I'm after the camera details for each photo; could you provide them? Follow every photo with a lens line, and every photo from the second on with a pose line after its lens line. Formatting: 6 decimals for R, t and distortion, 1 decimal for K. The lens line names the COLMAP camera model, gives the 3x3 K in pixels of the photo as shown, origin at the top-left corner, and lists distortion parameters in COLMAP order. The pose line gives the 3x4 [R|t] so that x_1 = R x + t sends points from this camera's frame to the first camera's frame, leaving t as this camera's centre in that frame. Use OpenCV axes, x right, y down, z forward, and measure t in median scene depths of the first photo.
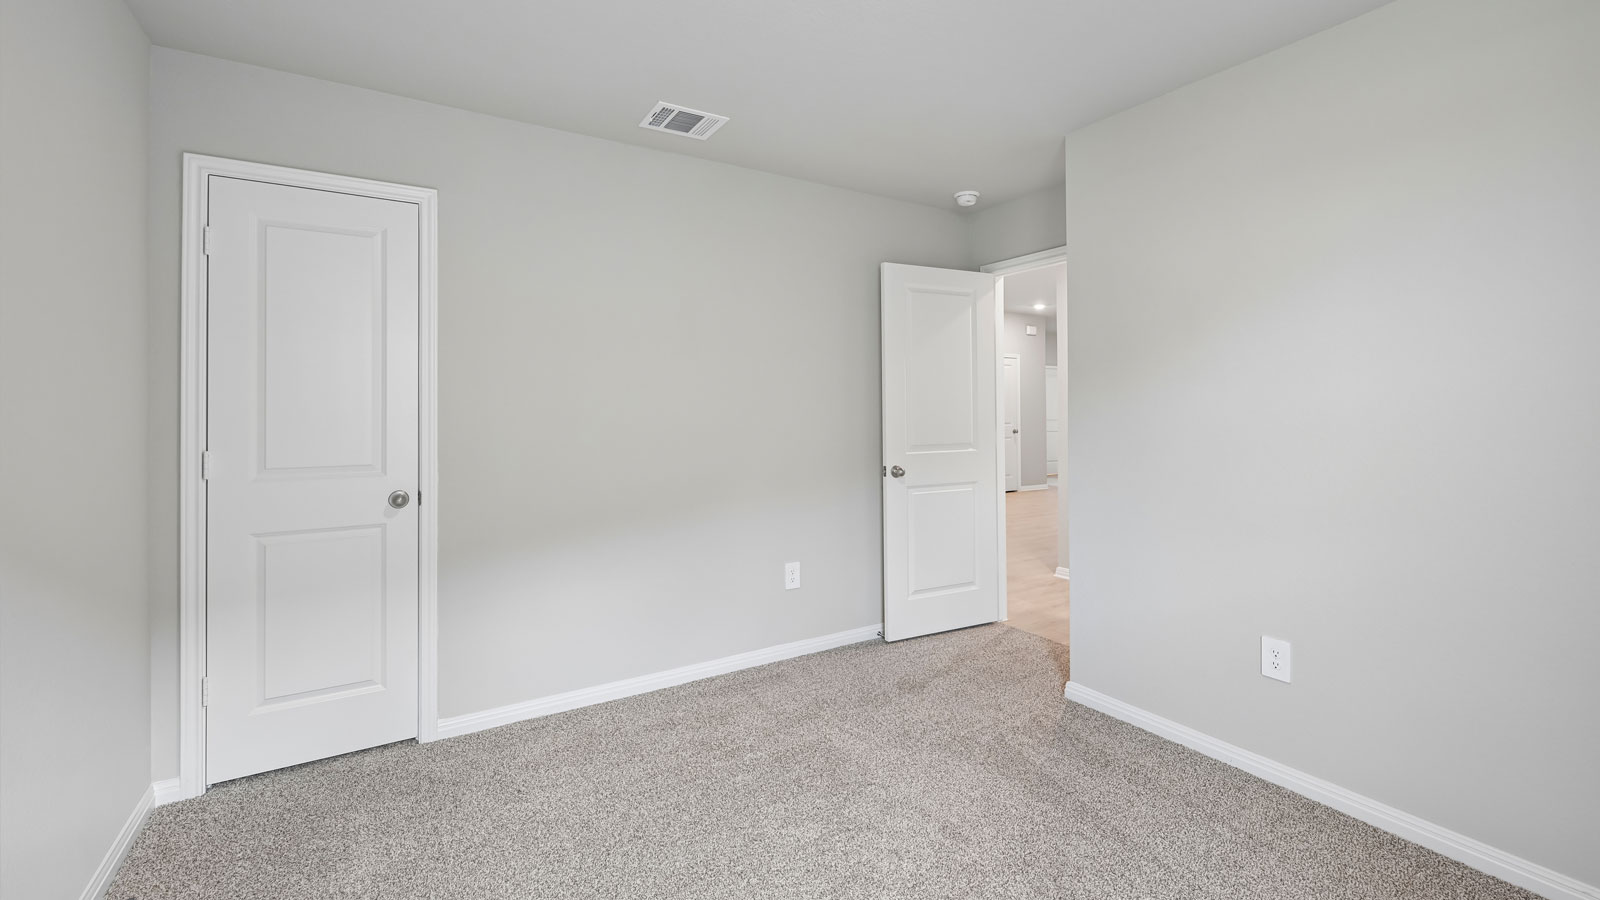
lens RADIAL K [[566.9, 0, 799.7], [0, 566.9, 432.4], [0, 0, 1]] dist [-0.000638, 0.000038]
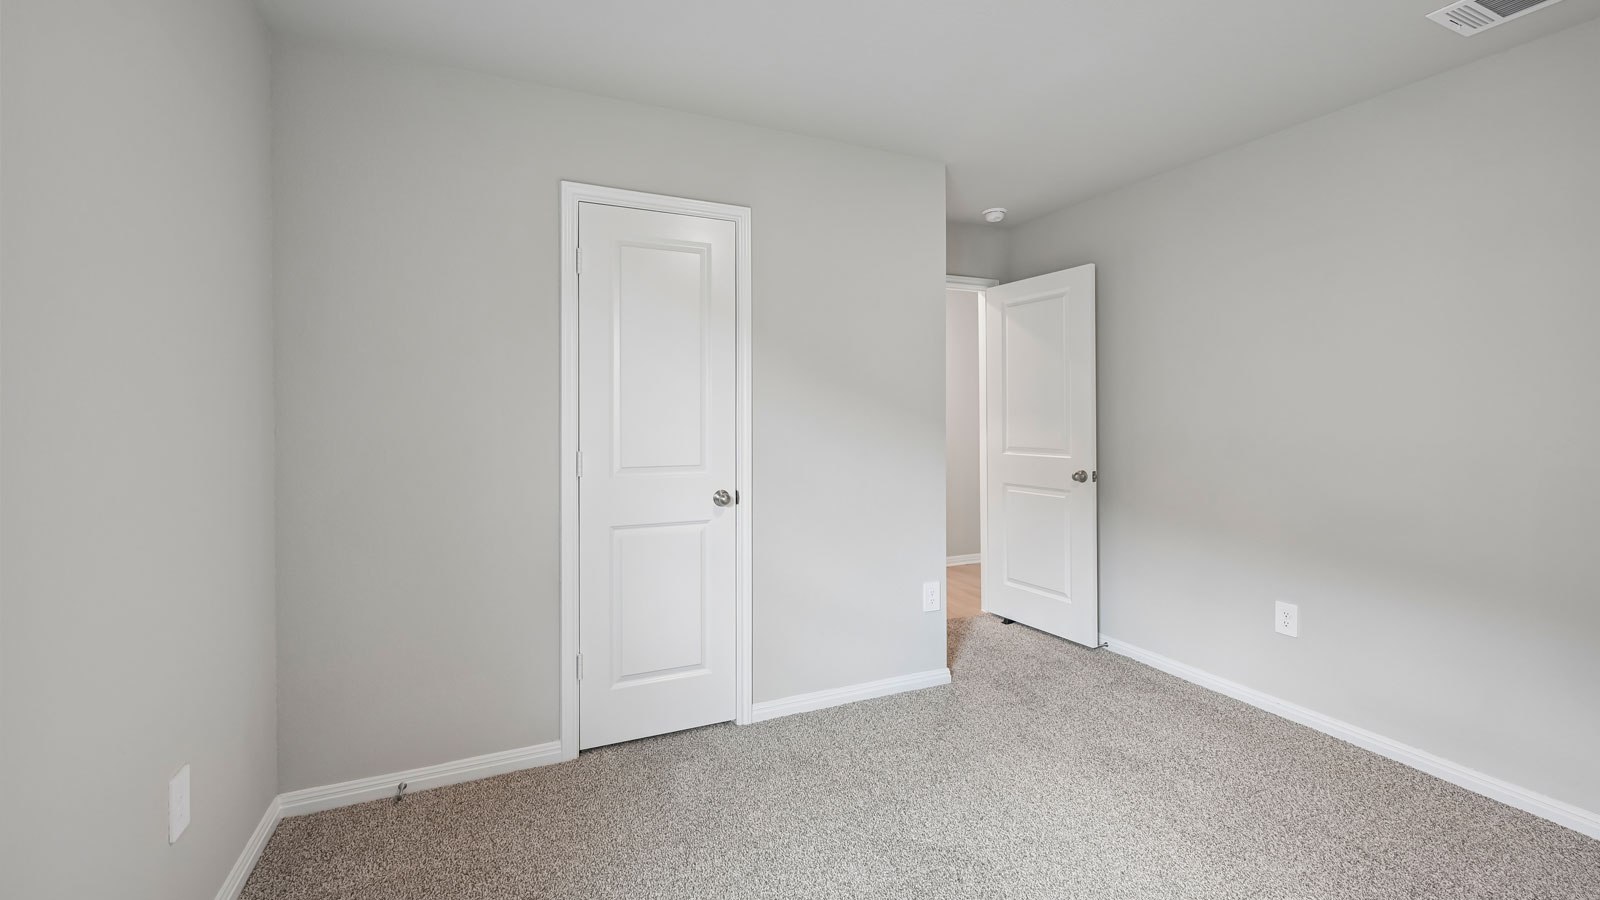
lens RADIAL K [[668.1, 0, 800.0], [0, 668.1, 450.0], [0, 0, 1]] dist [0.000390, 0.000113]
pose [[0.998656, 0.008046, -0.051202, -0.493182], [-0.007522, 0.999917, 0.010418, 0.012875], [0.051282, -0.010018, 0.998634, -0.256733]]
